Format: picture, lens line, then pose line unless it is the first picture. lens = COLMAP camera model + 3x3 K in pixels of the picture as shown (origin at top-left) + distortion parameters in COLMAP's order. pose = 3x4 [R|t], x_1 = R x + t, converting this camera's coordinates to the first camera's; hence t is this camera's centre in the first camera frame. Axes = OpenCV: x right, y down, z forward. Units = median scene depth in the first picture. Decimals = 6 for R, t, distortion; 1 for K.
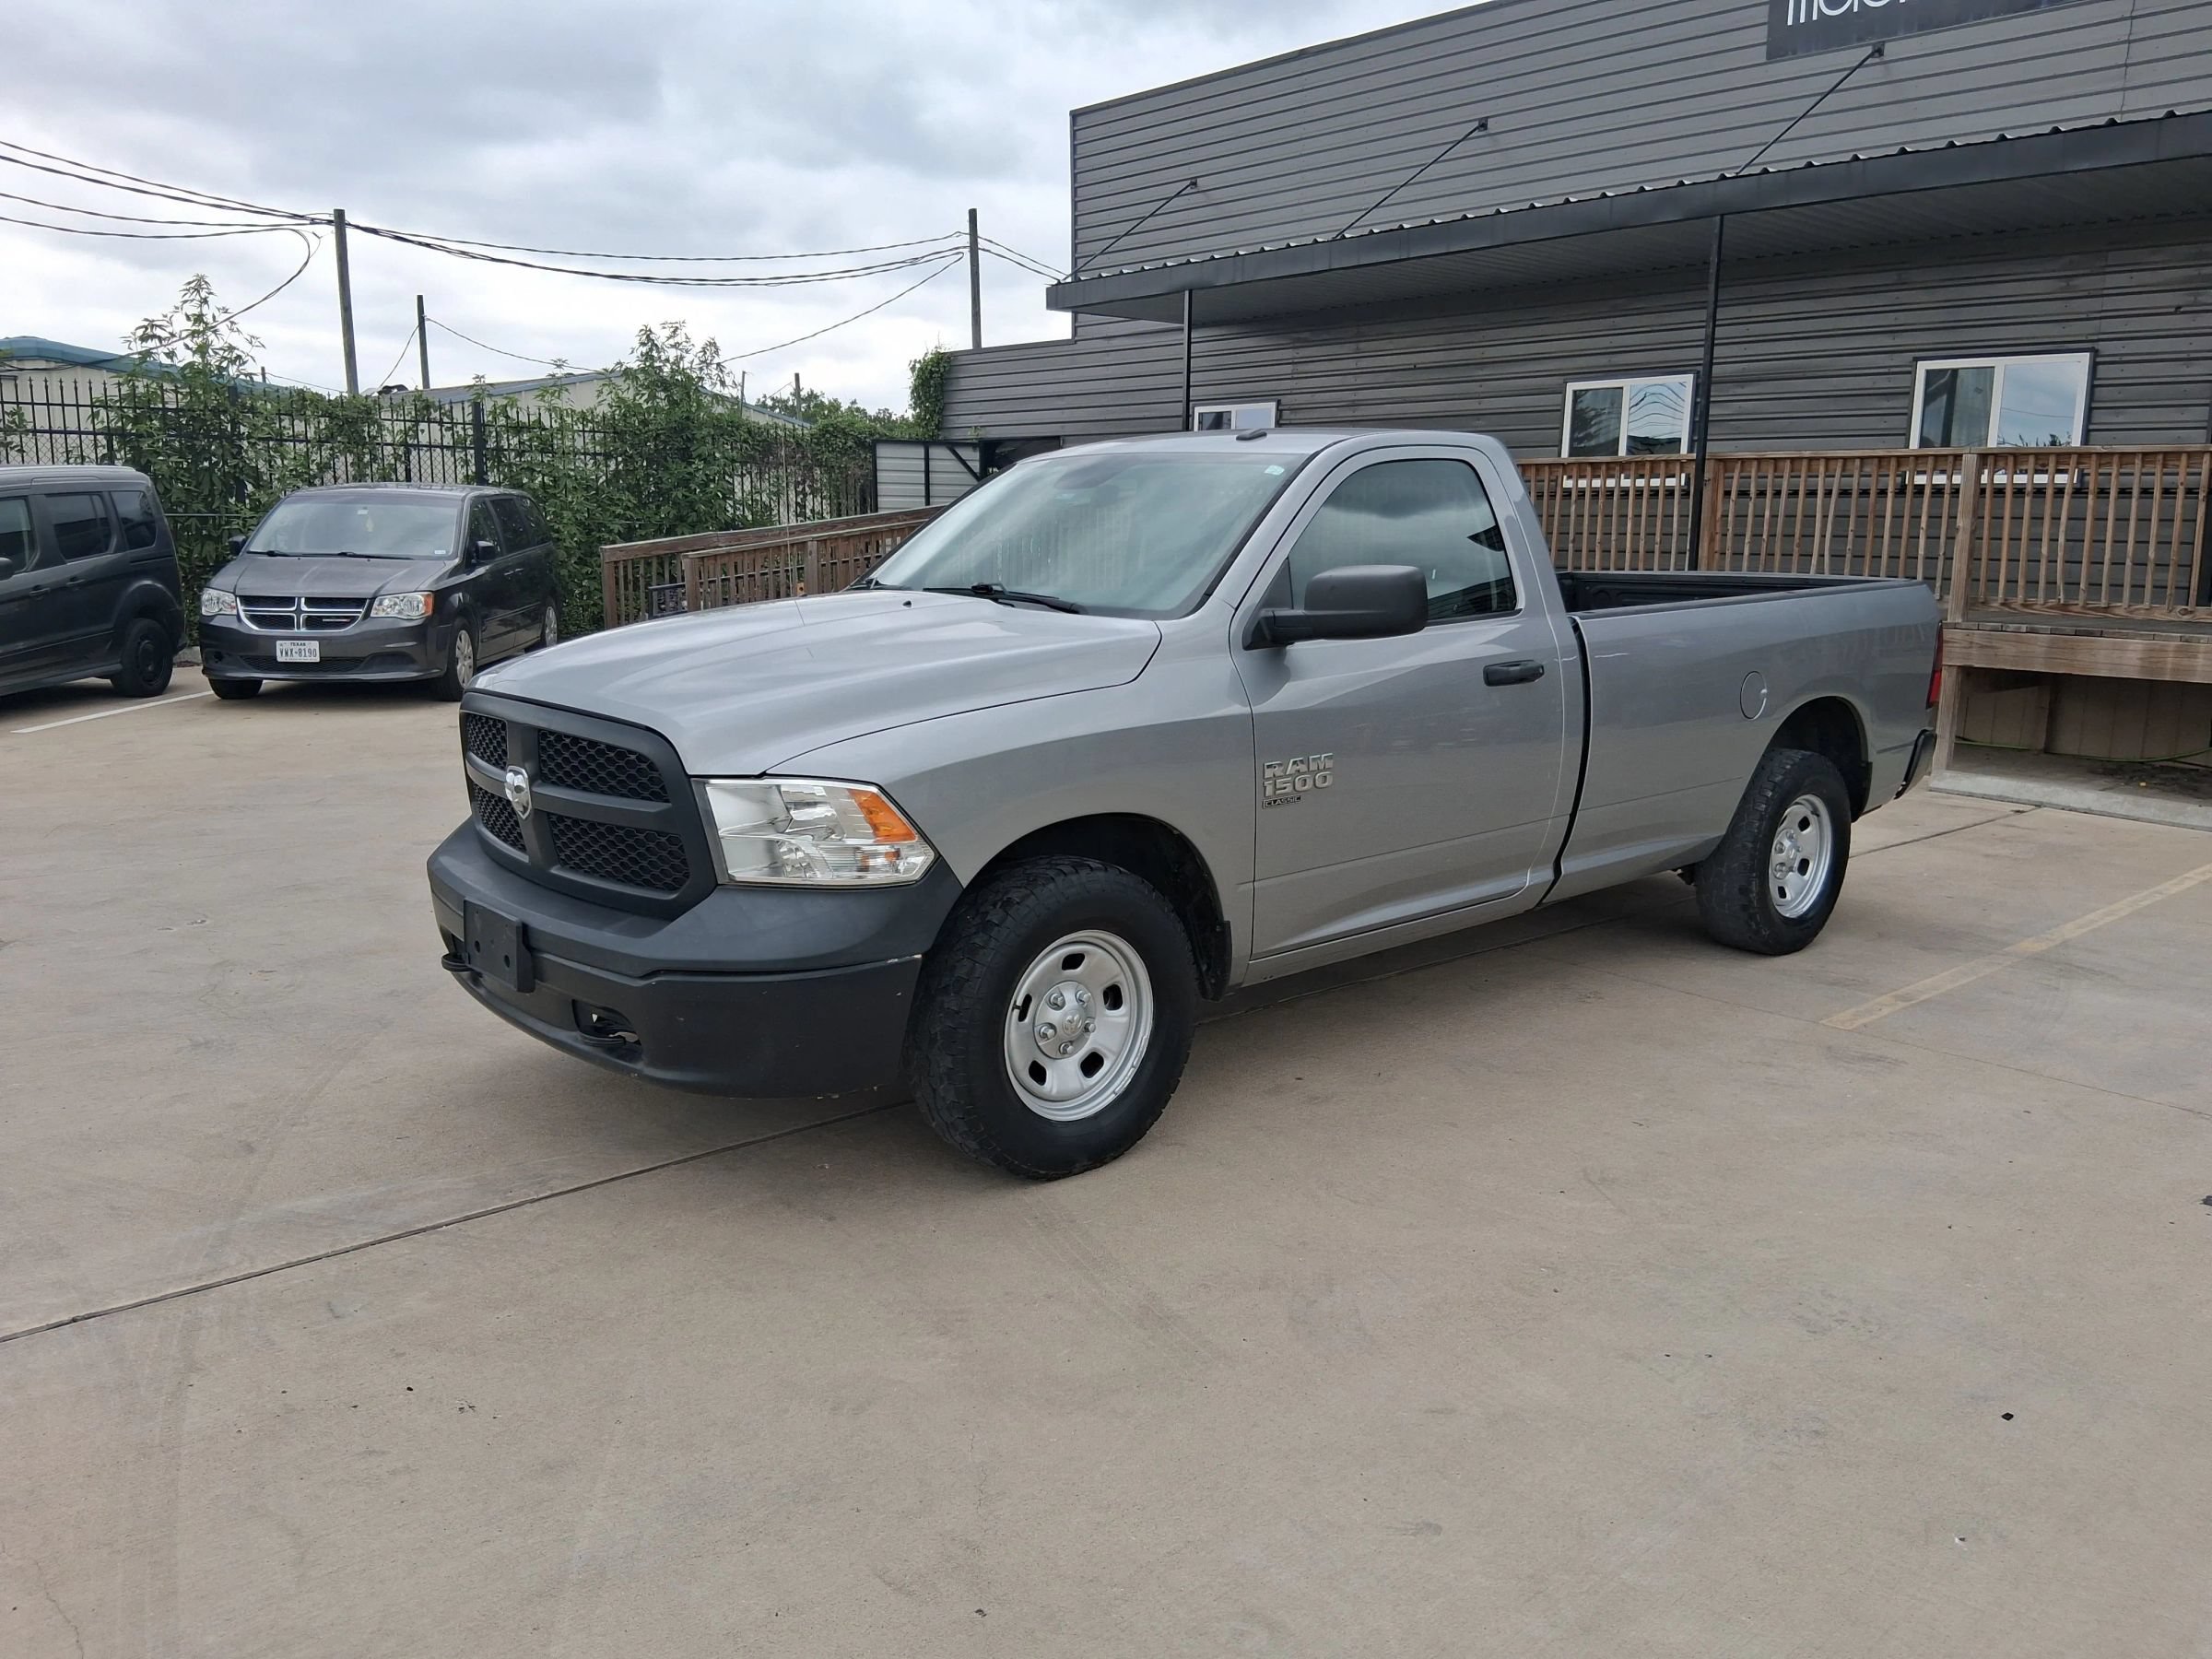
lens RADIAL K [[1662.8, 0, 1107.9], [0, 1662.8, 845.7], [0, 0, 1]] dist [0.080798, -0.138171]
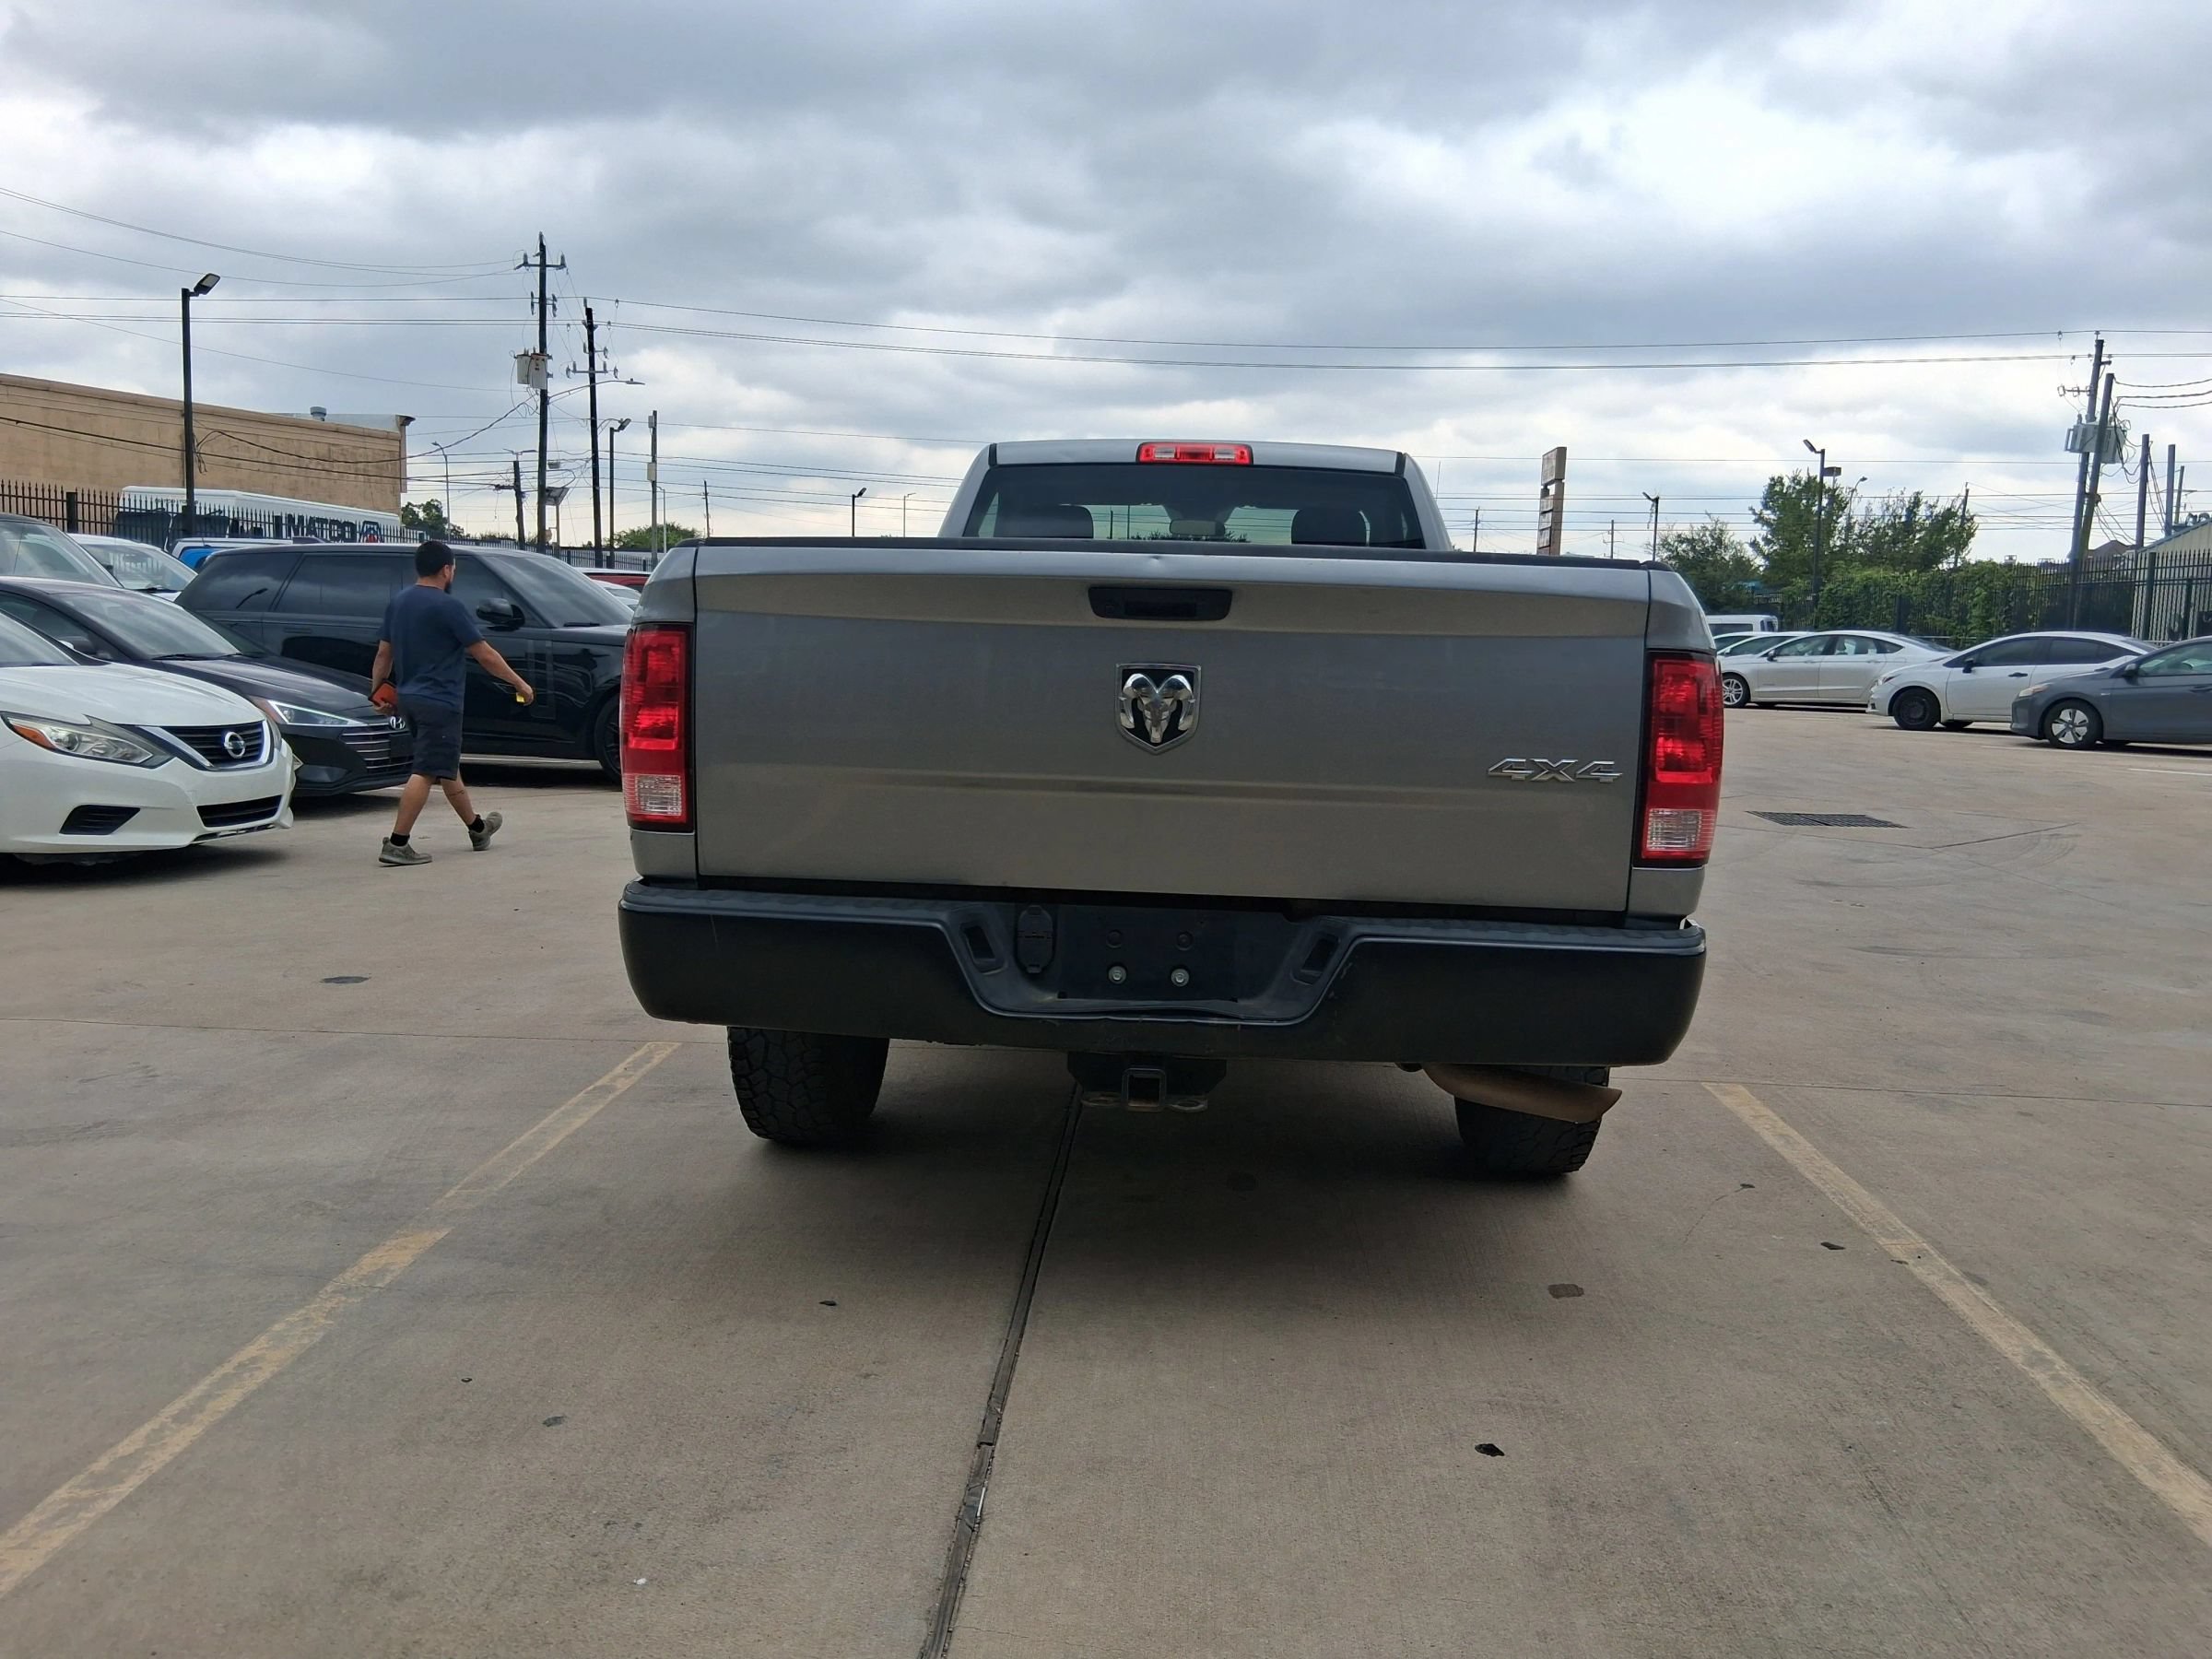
lens RADIAL K [[1662.8, 0, 1108.5], [0, 1662.8, 828.4], [0, 0, 1]] dist [0.080798, -0.138171]
pose [[-0.706552, 0.050176, -0.705880, 0.782662], [-0.166467, 0.957708, 0.234702, -0.224398], [0.687803, 0.283335, -0.668317, 1.516613]]
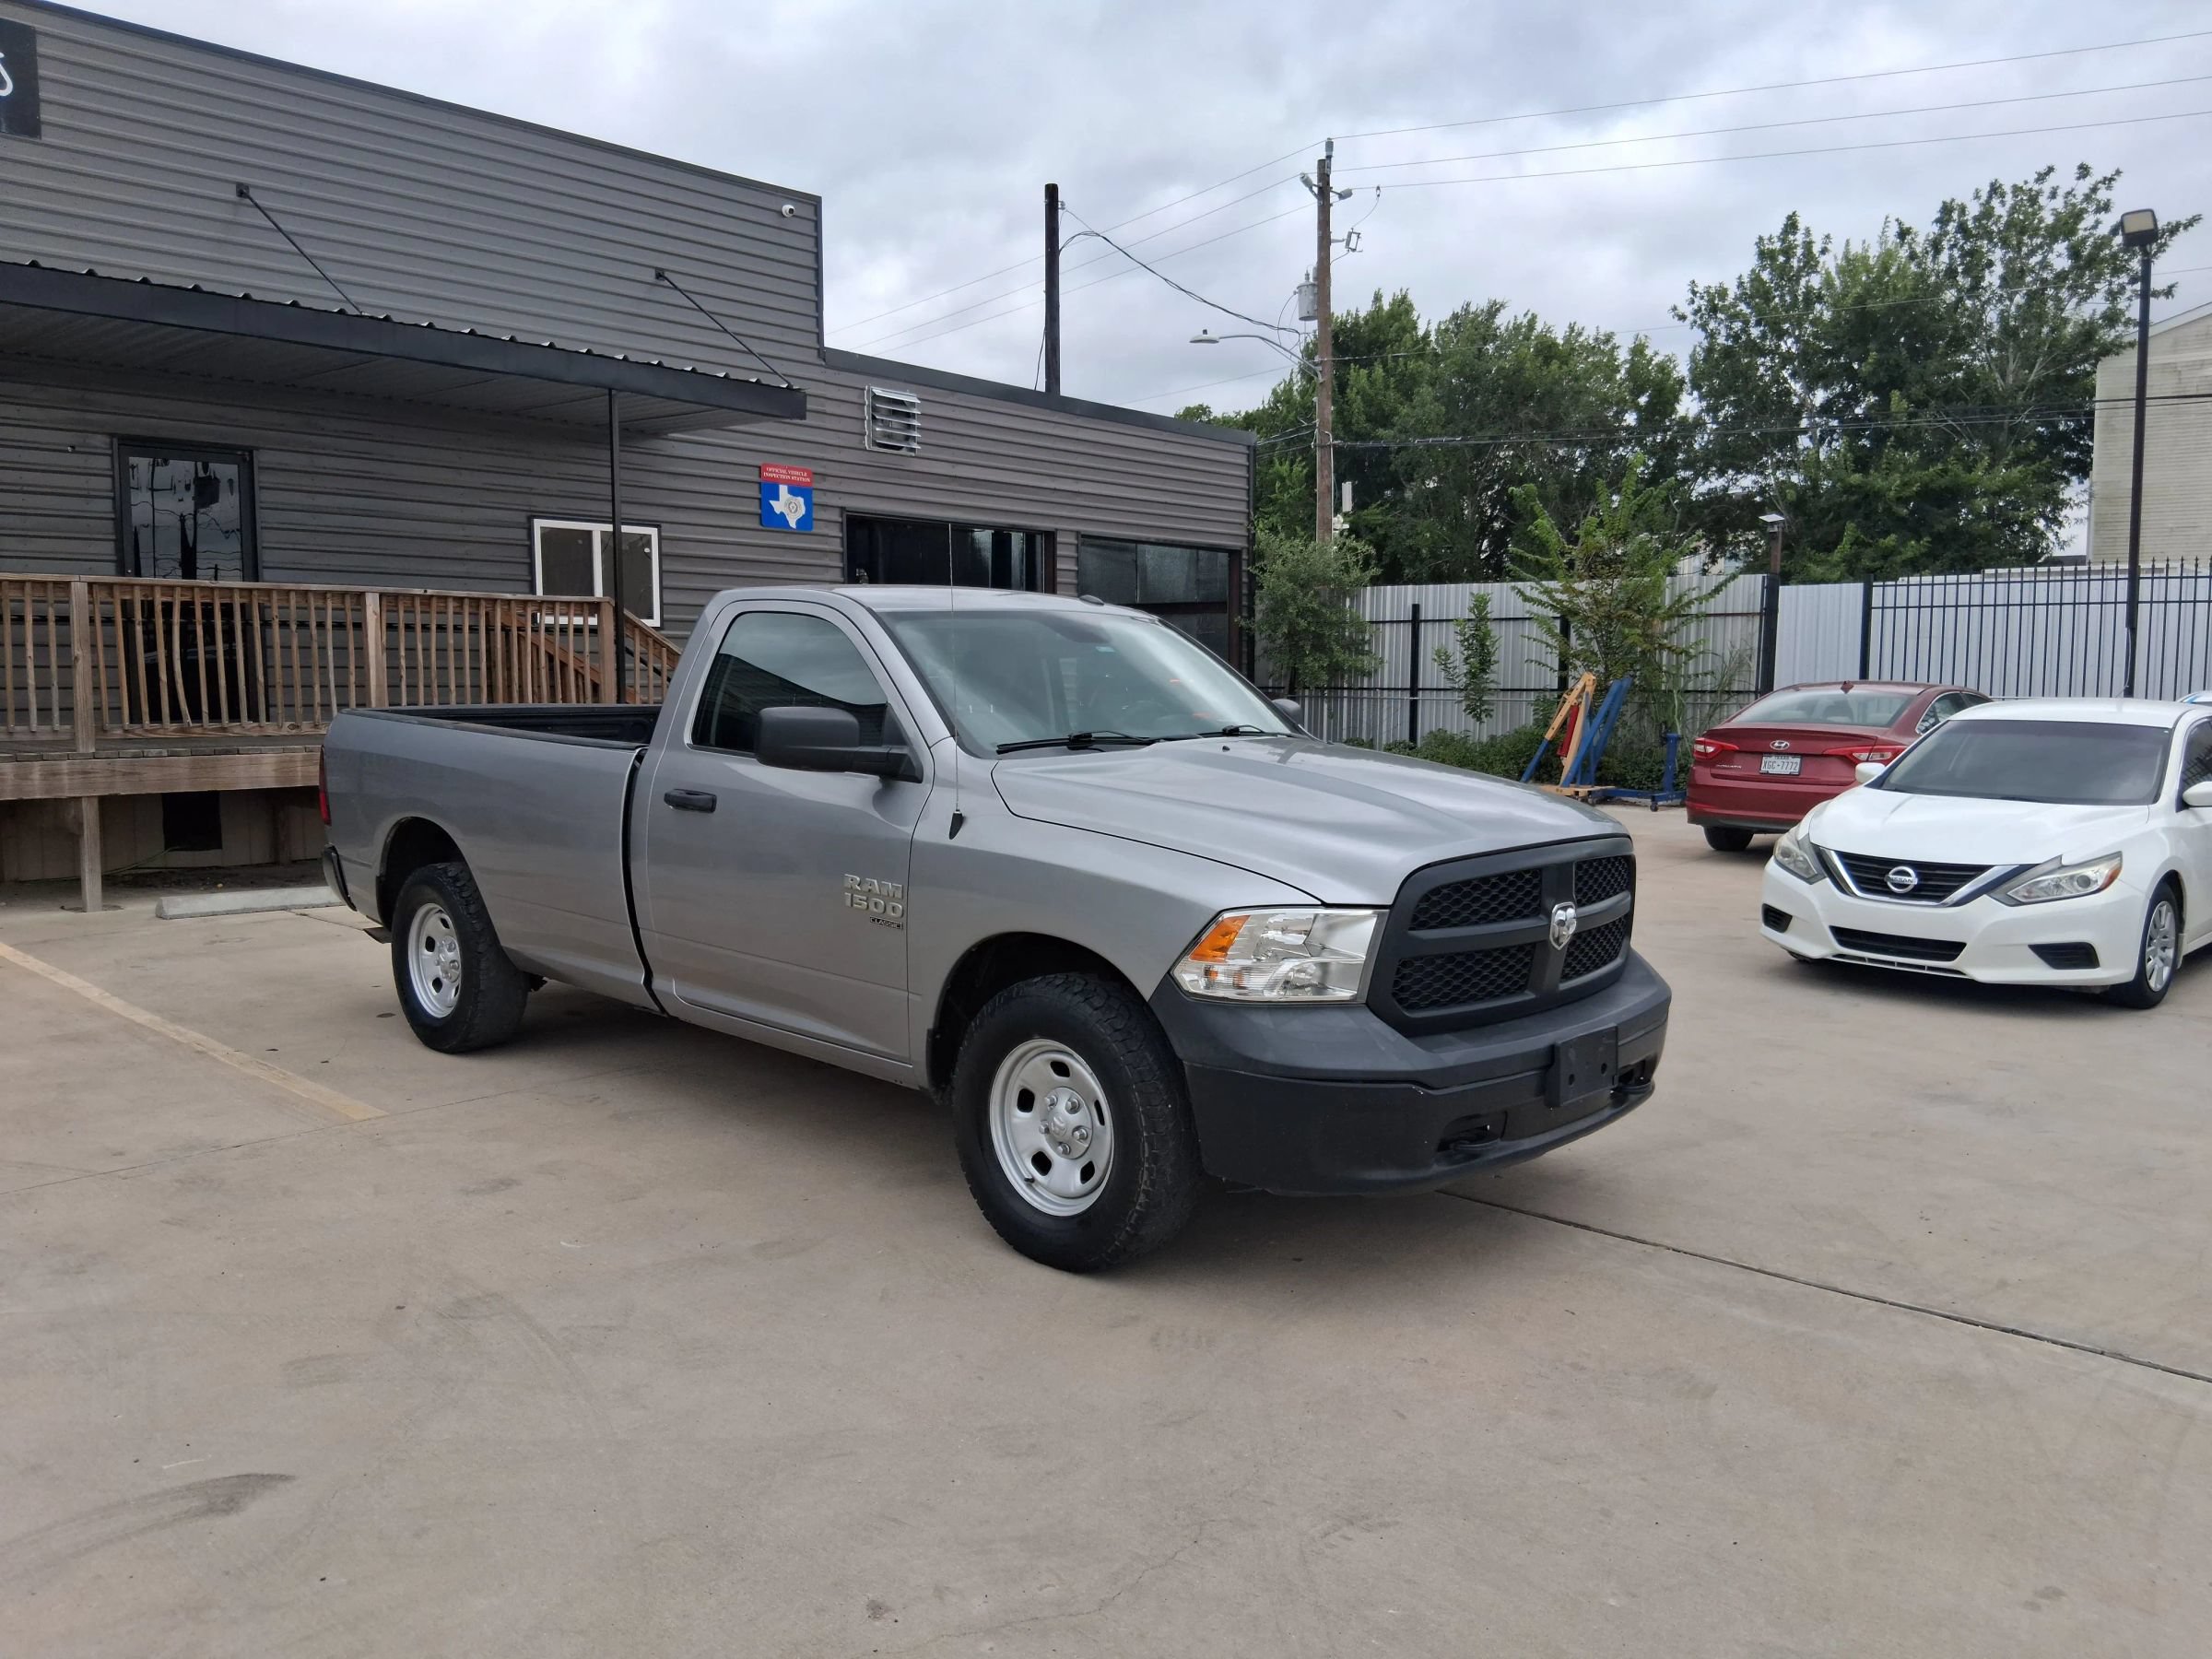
lens RADIAL K [[1662.8, 0, 1106.6], [0, 1662.8, 852.0], [0, 0, 1]] dist [0.080798, -0.138171]
pose [[-0.093934, -0.118053, 0.988554, -0.891868], [0.177735, 0.975005, 0.133323, -0.175001], [-0.979585, 0.188225, -0.070604, 0.868750]]
